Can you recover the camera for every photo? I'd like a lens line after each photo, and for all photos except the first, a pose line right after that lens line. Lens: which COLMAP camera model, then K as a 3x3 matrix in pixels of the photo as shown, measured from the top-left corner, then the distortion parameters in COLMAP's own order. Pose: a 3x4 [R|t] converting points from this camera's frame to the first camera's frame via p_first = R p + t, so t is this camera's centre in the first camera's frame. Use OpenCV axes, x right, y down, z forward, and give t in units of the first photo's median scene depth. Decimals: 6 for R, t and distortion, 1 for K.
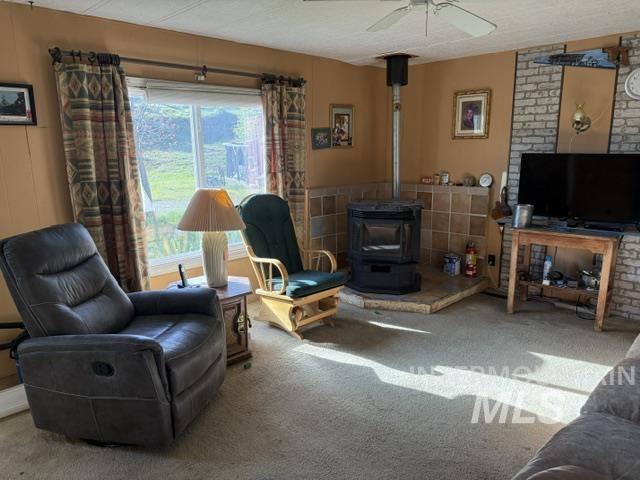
lens RADIAL K [[456.4, 0, 321.0], [0, 456.4, 242.7], [0, 0, 1]] dist [0.051231, -0.035474]
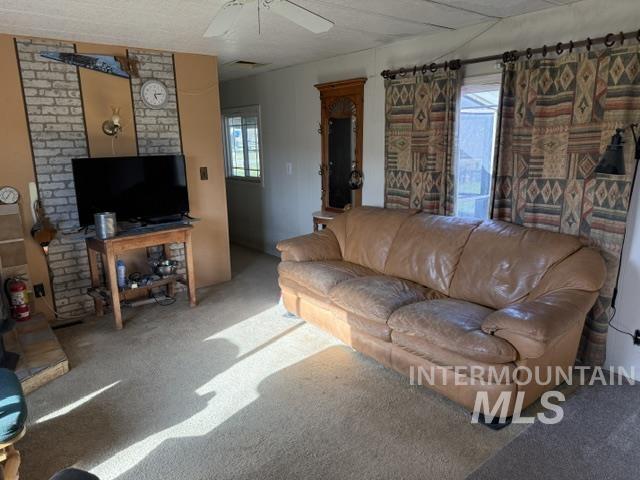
lens RADIAL K [[456.4, 0, 314.8], [0, 456.4, 241.1], [0, 0, 1]] dist [0.051231, -0.035474]
pose [[0.126644, -0.212848, 0.968843, -0.402507], [0.233887, 0.955577, 0.179360, -0.092137], [-0.963980, 0.203885, 0.170801, 0.426603]]
